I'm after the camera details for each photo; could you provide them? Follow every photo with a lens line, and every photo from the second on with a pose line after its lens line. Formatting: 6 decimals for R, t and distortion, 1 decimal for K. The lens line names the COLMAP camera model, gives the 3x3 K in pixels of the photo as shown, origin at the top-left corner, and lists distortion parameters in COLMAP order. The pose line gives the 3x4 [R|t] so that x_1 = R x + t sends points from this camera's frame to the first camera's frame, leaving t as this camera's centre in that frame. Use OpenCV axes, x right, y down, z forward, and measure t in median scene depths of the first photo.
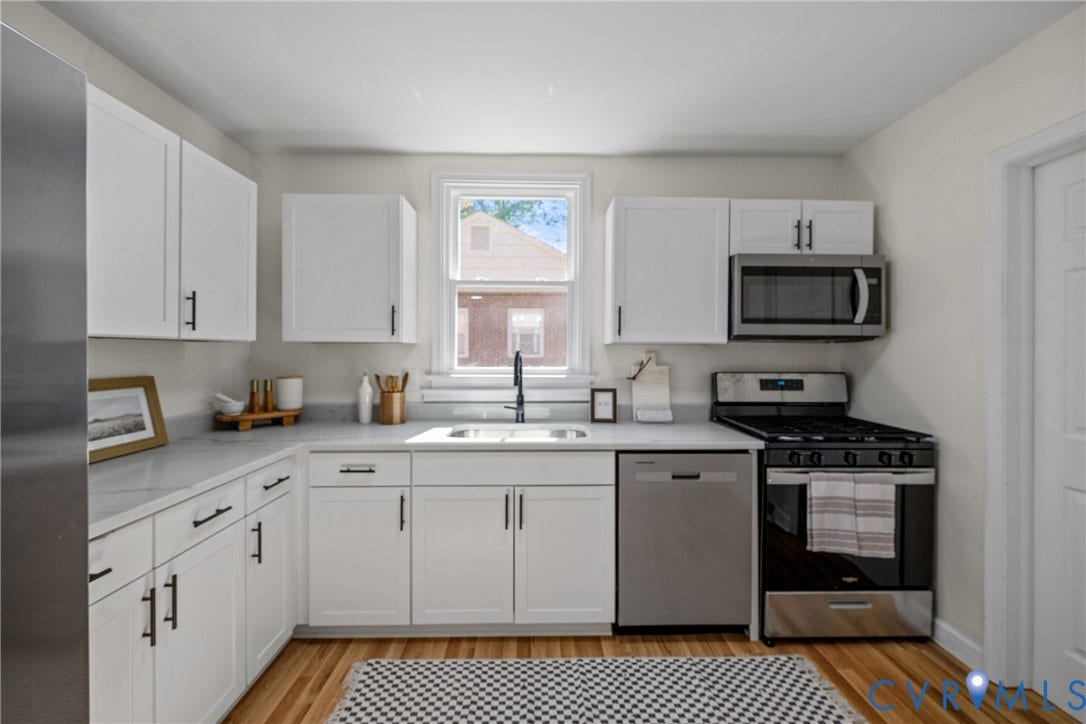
lens RADIAL K [[435.0, 0, 541.0], [0, 435.0, 356.3], [0, 0, 1]] dist [0.001841, -0.000076]
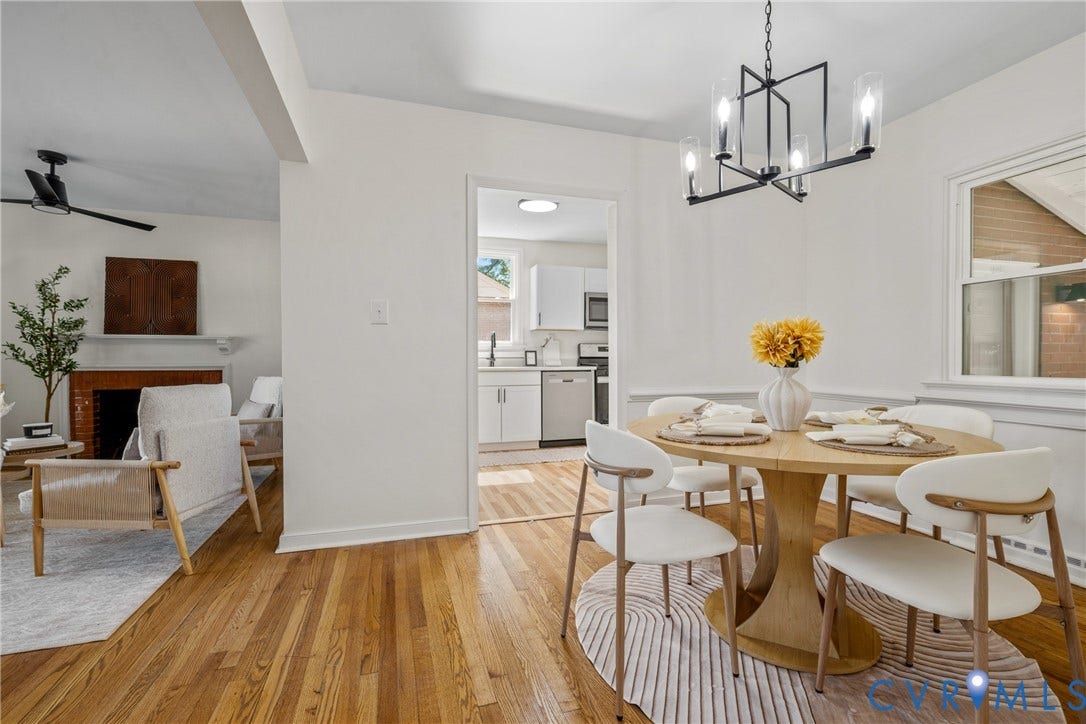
lens RADIAL K [[488.3, 0, 543.0], [0, 488.3, 362.0], [0, 0, 1]] dist [0.001412, 0.000065]
pose [[0.959069, -0.004145, 0.283142, -0.531693], [0.004661, 0.999988, -0.001147, 0.147257], [-0.283134, 0.002420, 0.959077, -1.469551]]
